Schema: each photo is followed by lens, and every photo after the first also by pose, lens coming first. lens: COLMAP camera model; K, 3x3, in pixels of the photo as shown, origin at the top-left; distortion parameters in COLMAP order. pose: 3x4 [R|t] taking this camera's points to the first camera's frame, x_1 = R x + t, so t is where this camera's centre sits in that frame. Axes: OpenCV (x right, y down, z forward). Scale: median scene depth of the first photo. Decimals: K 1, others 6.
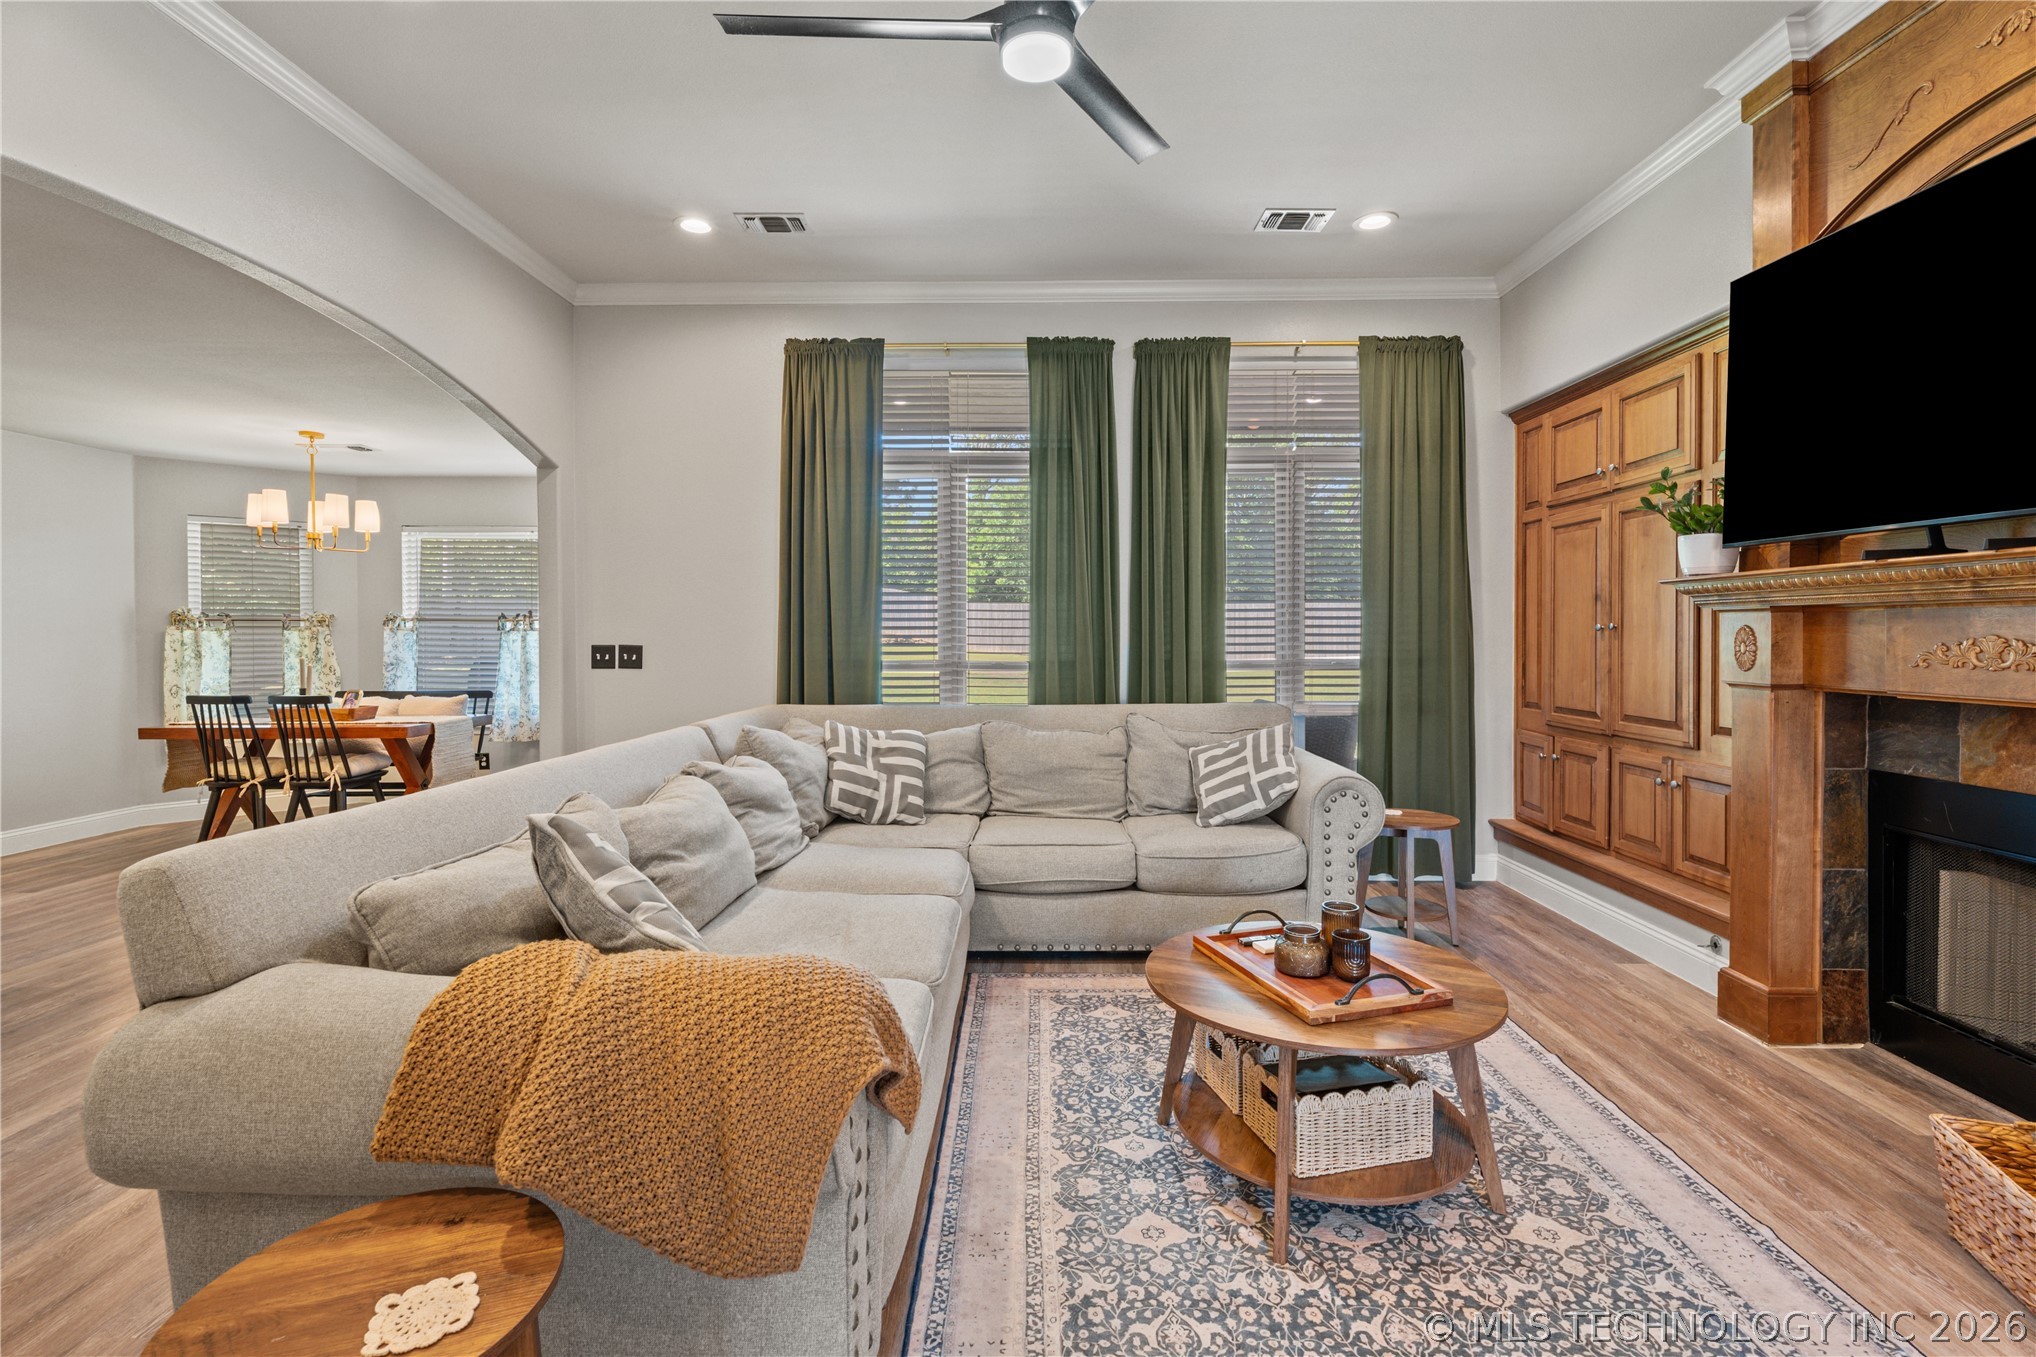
lens RADIAL K [[920.2, 0, 1027.7], [0, 920.2, 639.7], [0, 0, 1]] dist [0.001879, 0.001218]
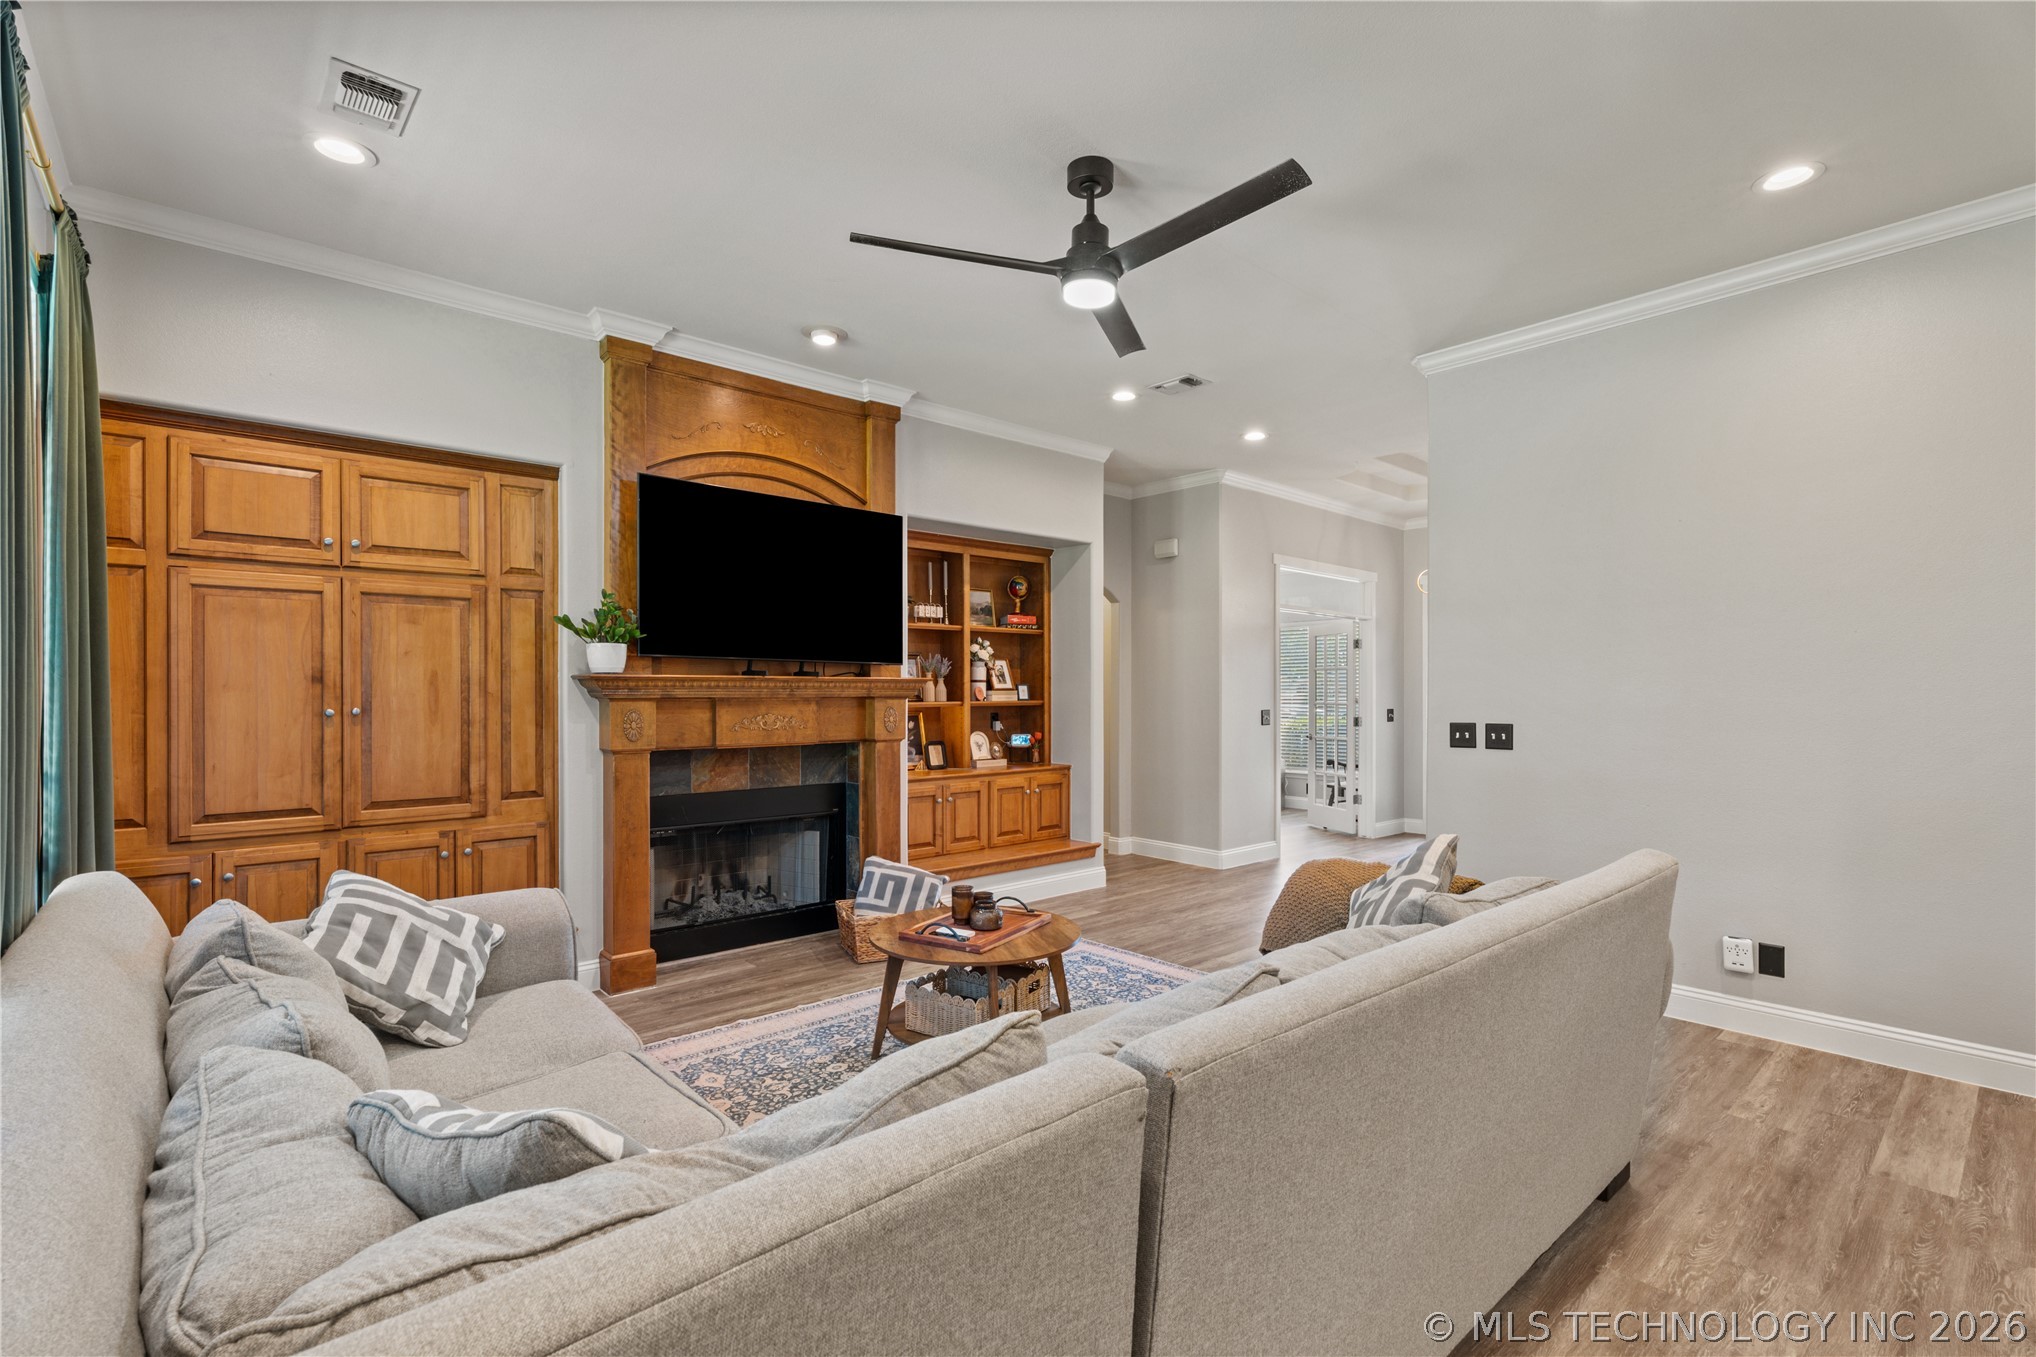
lens RADIAL K [[920.2, 0, 1011.6], [0, 920.2, 690.3], [0, 0, 1]] dist [0.001879, 0.001218]
pose [[-0.660680, 0.003887, 0.750657, -0.500714], [0.006255, 0.999980, 0.000327, -0.030804], [-0.750641, 0.004911, -0.660692, 1.073445]]
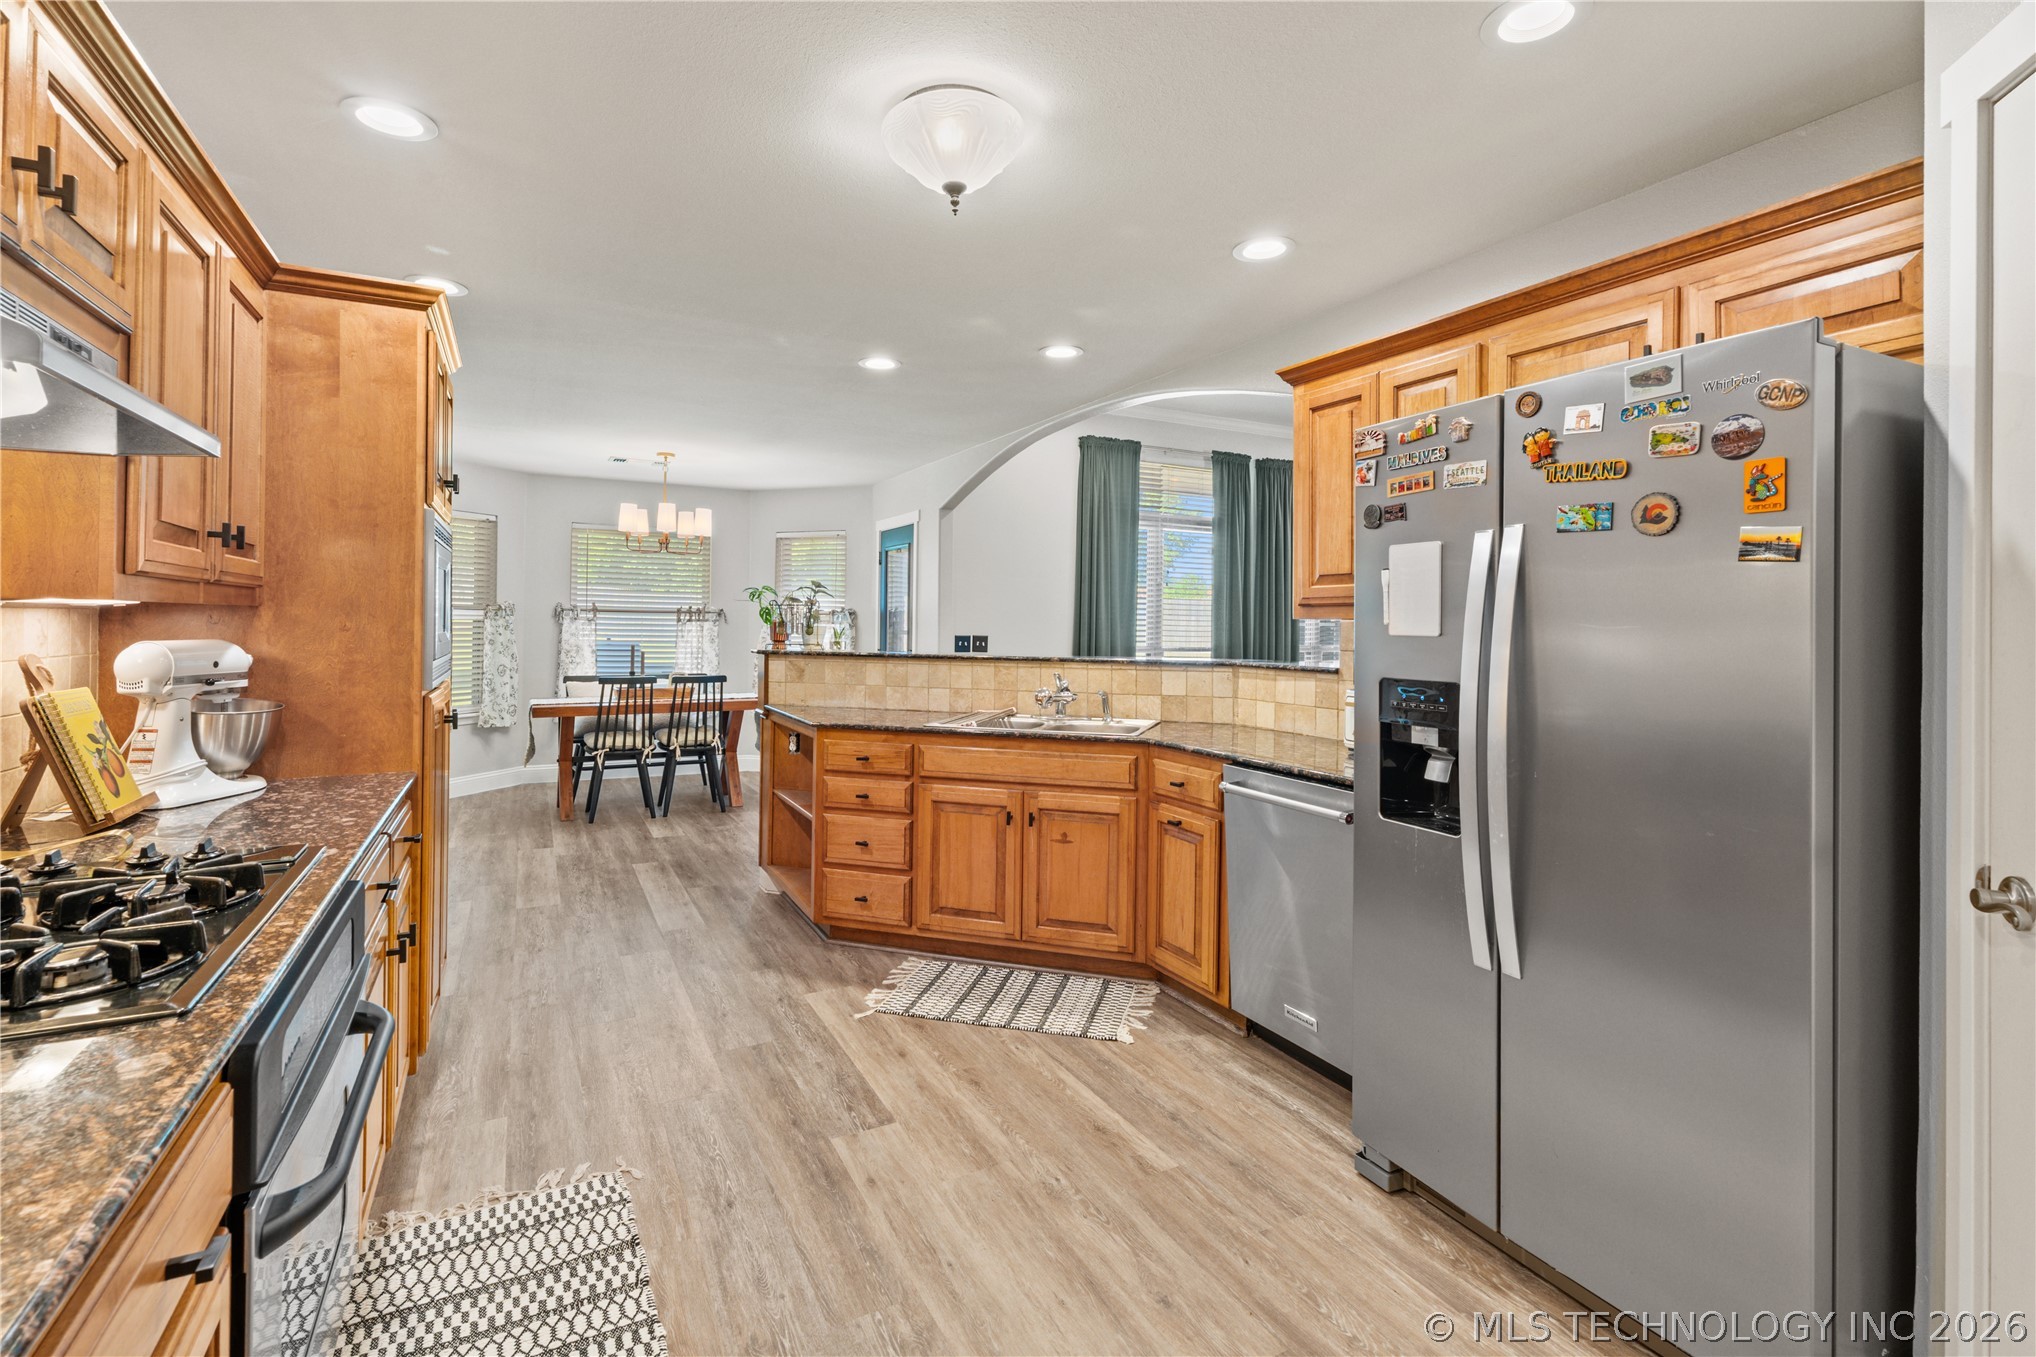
lens RADIAL K [[920.2, 0, 1050.9], [0, 920.2, 610.9], [0, 0, 1]] dist [0.001879, 0.001218]
pose [[0.873987, 0.018143, 0.485610, -1.199433], [-0.011075, 0.999787, -0.017419, -0.010366], [-0.485822, 0.009846, 0.874002, -0.341224]]
